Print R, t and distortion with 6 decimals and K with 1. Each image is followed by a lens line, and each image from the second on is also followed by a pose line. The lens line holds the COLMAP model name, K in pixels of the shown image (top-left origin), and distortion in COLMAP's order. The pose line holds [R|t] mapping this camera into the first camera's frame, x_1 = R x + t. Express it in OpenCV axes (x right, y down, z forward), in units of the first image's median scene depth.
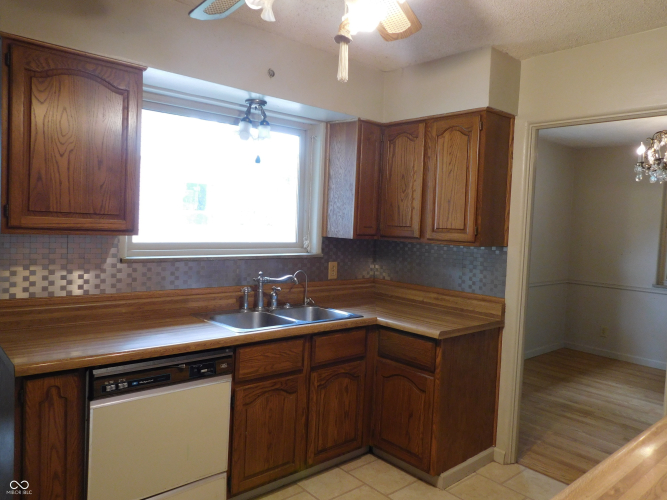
lens RADIAL K [[494.6, 0, 335.3], [0, 494.6, 247.4], [0, 0, 1]] dist [-0.000443, 0.004930]
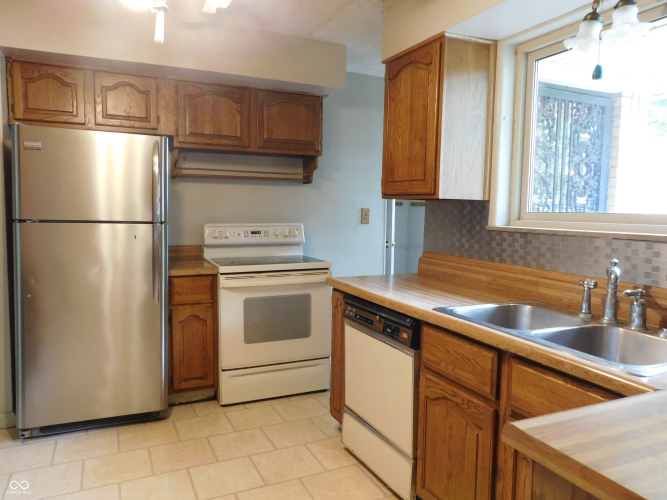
lens RADIAL K [[494.6, 0, 333.3], [0, 494.6, 250.3], [0, 0, 1]] dist [-0.000443, 0.004930]
pose [[-0.275232, 0.036975, -0.960667, 0.707006], [-0.080050, 0.994909, 0.061228, 0.041420], [0.958039, 0.093753, -0.270871, 1.159403]]
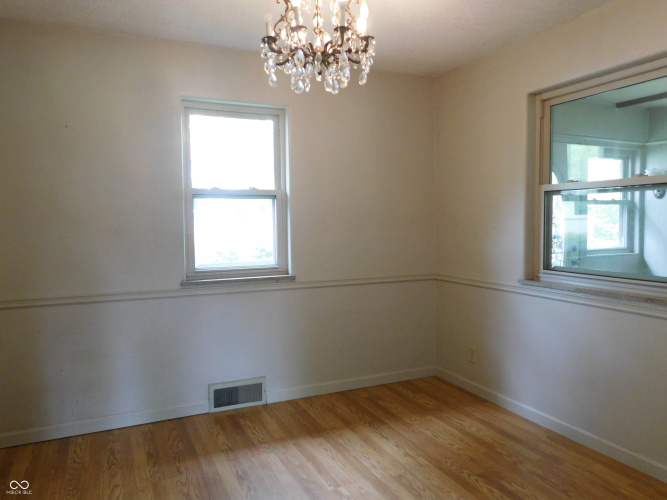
lens RADIAL K [[494.6, 0, 333.1], [0, 494.6, 249.4], [0, 0, 1]] dist [-0.000443, 0.004930]
pose [[0.958170, -0.028587, -0.284770, 0.353490], [0.028966, 0.999576, -0.002881, 0.019596], [0.284732, -0.005488, 0.958592, 0.213163]]
